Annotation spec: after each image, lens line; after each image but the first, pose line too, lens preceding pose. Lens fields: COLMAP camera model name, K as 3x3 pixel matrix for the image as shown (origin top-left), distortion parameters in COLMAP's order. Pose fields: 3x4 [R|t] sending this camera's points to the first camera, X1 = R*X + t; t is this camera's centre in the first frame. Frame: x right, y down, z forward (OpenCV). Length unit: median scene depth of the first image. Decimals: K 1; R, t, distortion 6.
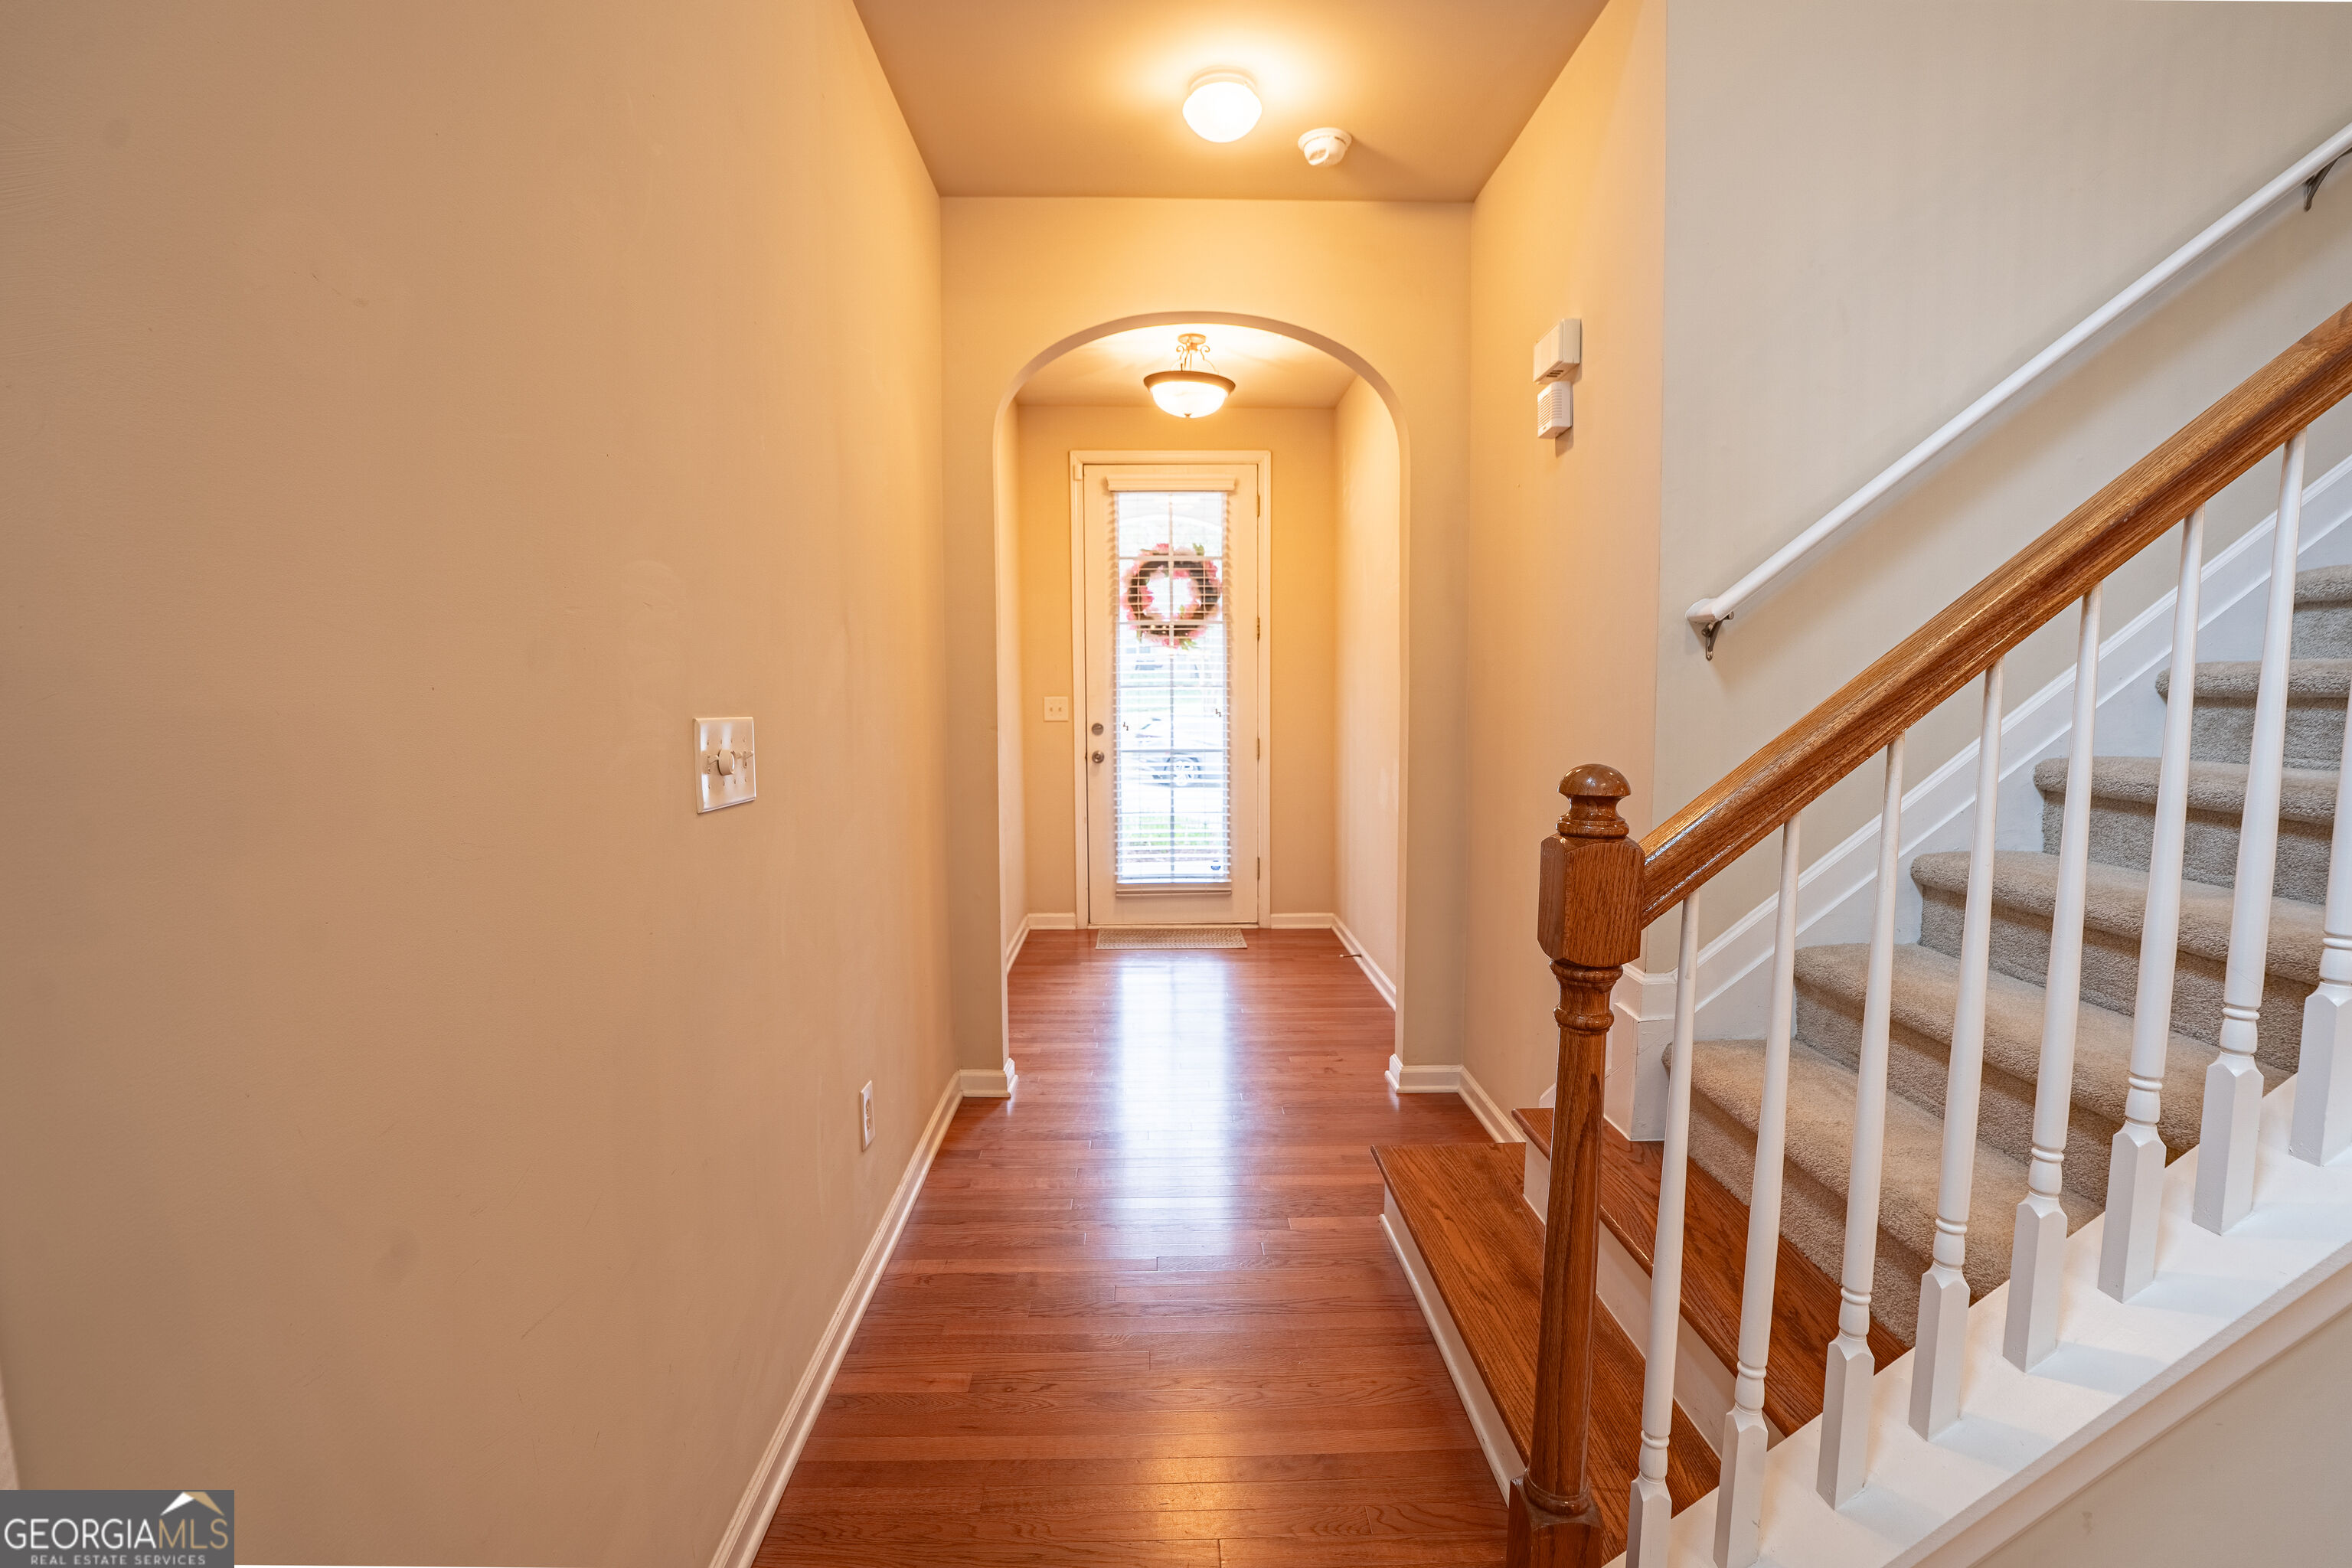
lens RADIAL K [[1118.7, 0, 1176.0], [0, 1118.7, 784.0], [0, 0, 1]] dist [-0.071792, 0.025860]
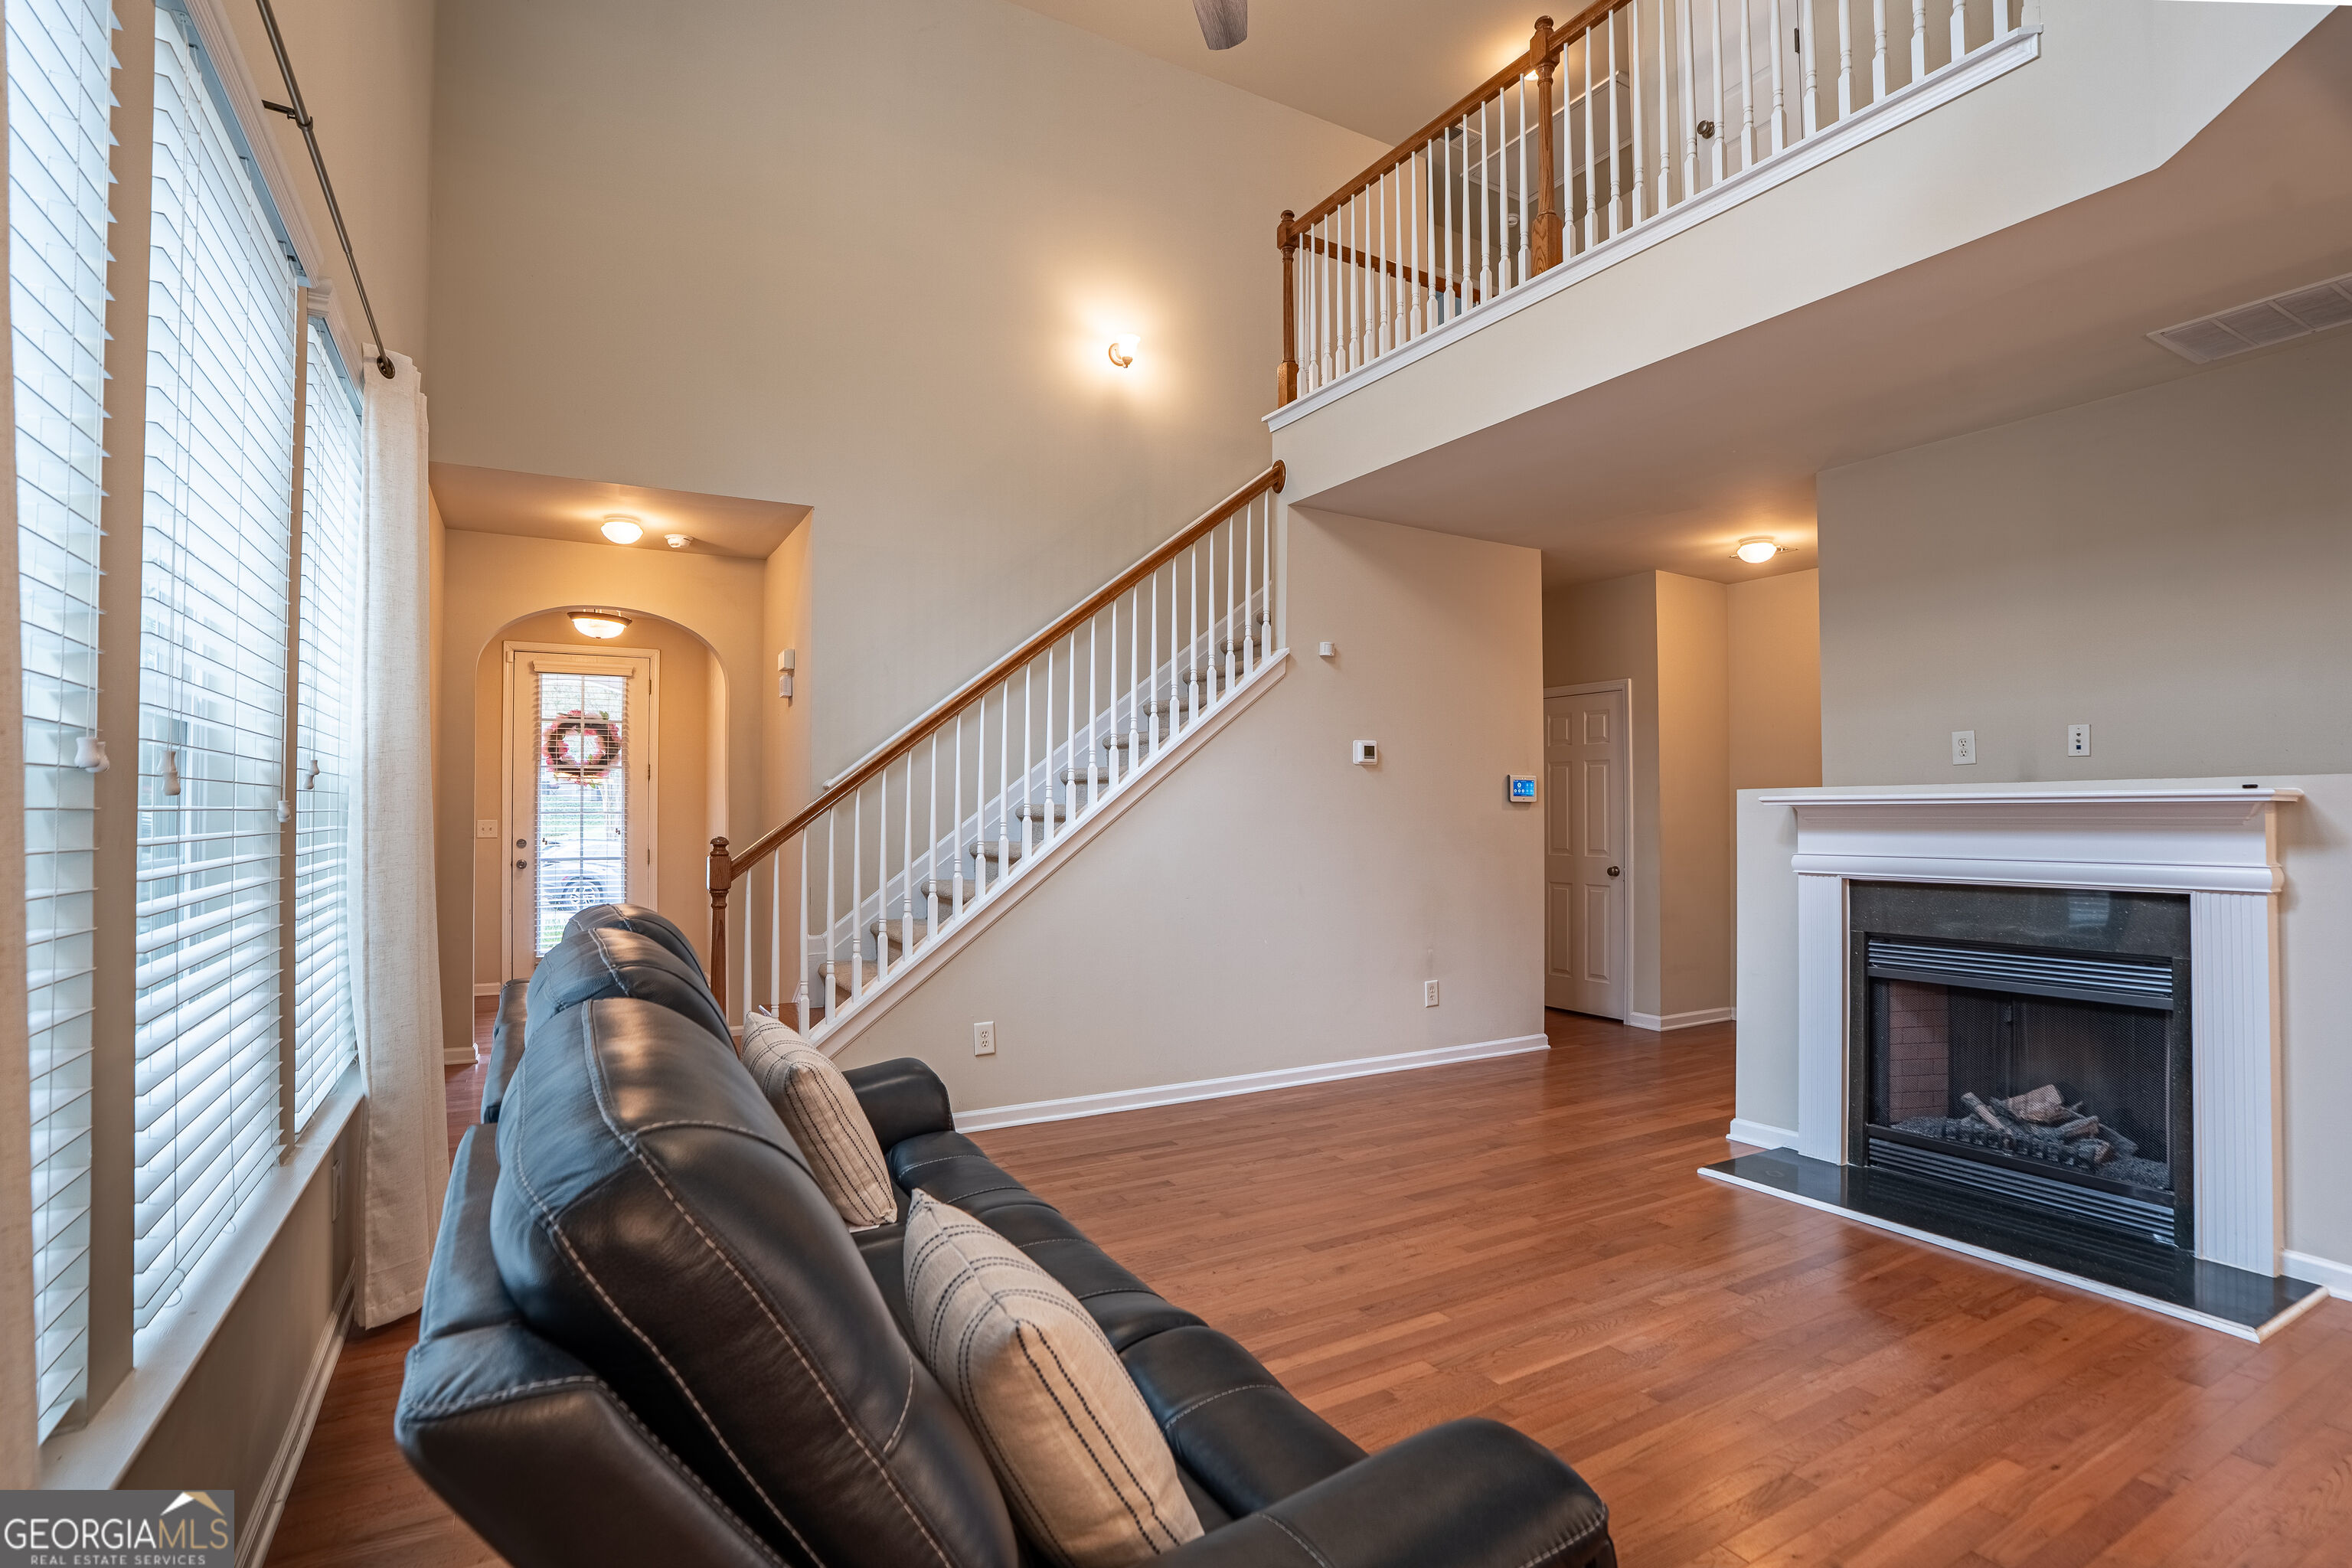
lens RADIAL K [[1118.7, 0, 1176.0], [0, 1118.7, 784.0], [0, 0, 1]] dist [-0.071792, 0.025860]
pose [[0.876427, 0.012674, 0.481367, -0.013826], [0.040542, 0.994162, -0.099990, 0.044482], [-0.479824, 0.107150, 0.870797, -0.552629]]
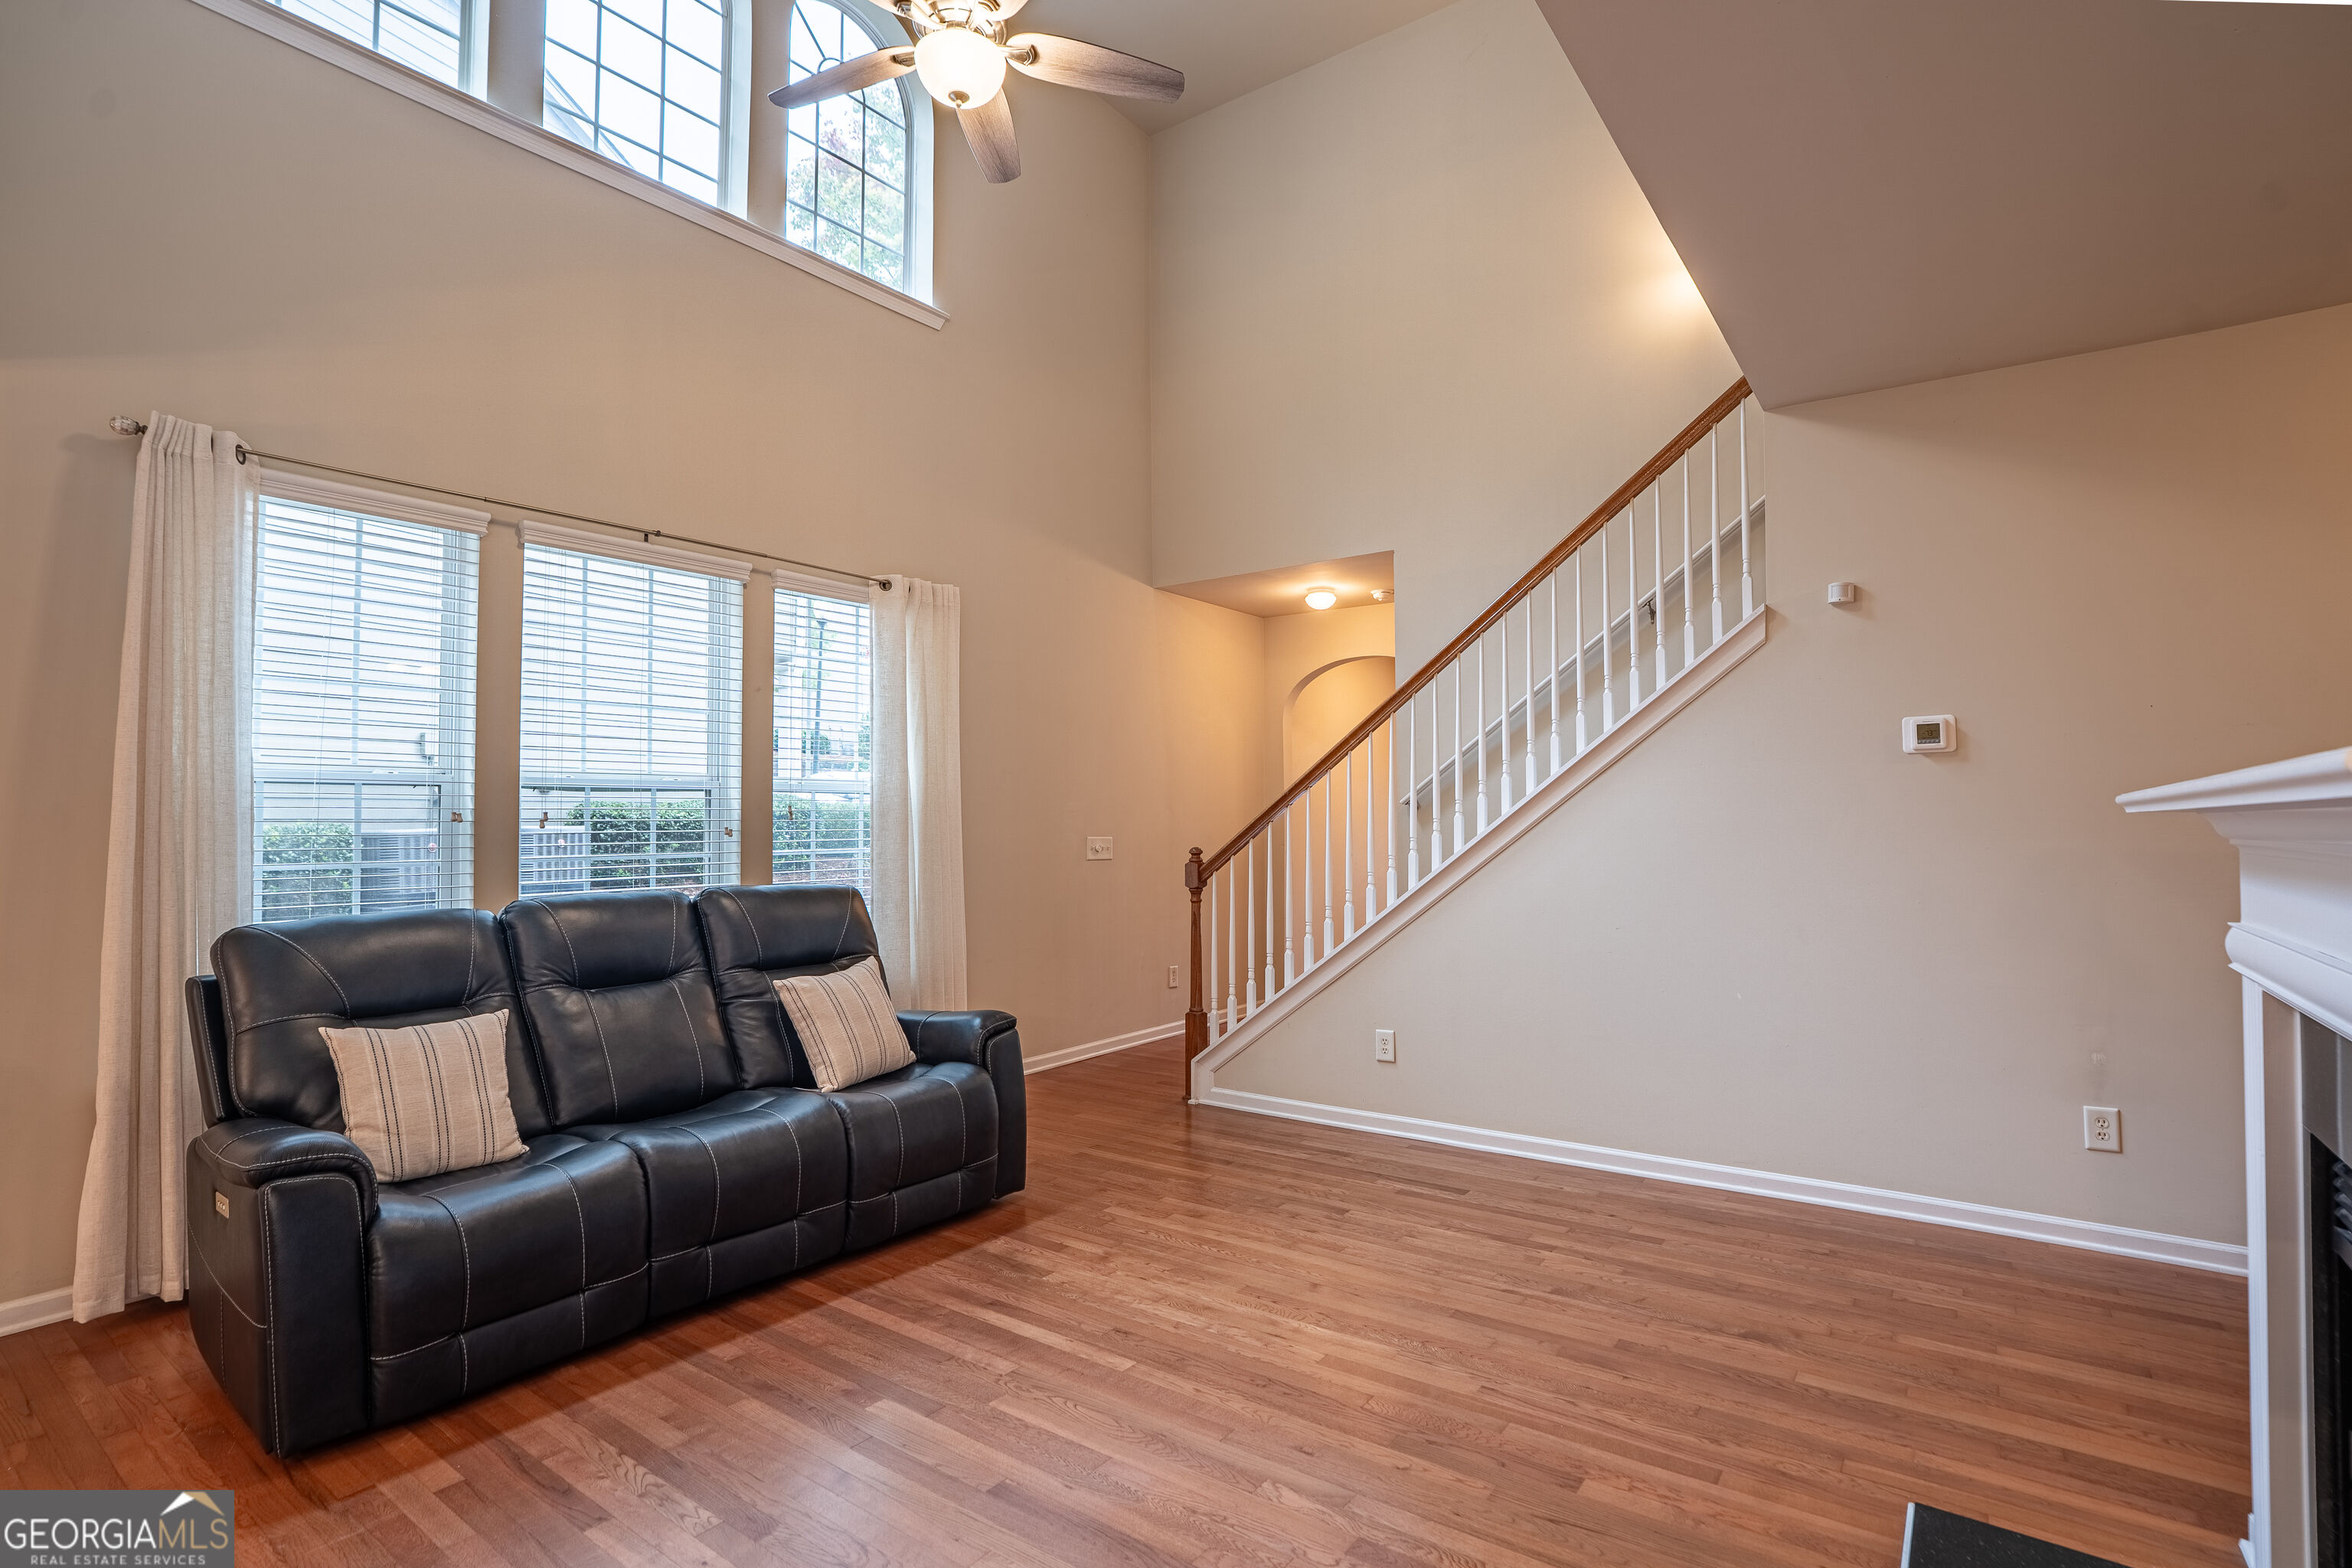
lens RADIAL K [[1118.7, 0, 1176.0], [0, 1118.7, 784.0], [0, 0, 1]] dist [-0.071792, 0.025860]
pose [[0.801258, -0.024977, -0.597797, 0.588097], [-0.043926, 0.993976, -0.100406, 0.037586], [0.596704, 0.106710, 0.795335, -0.543075]]
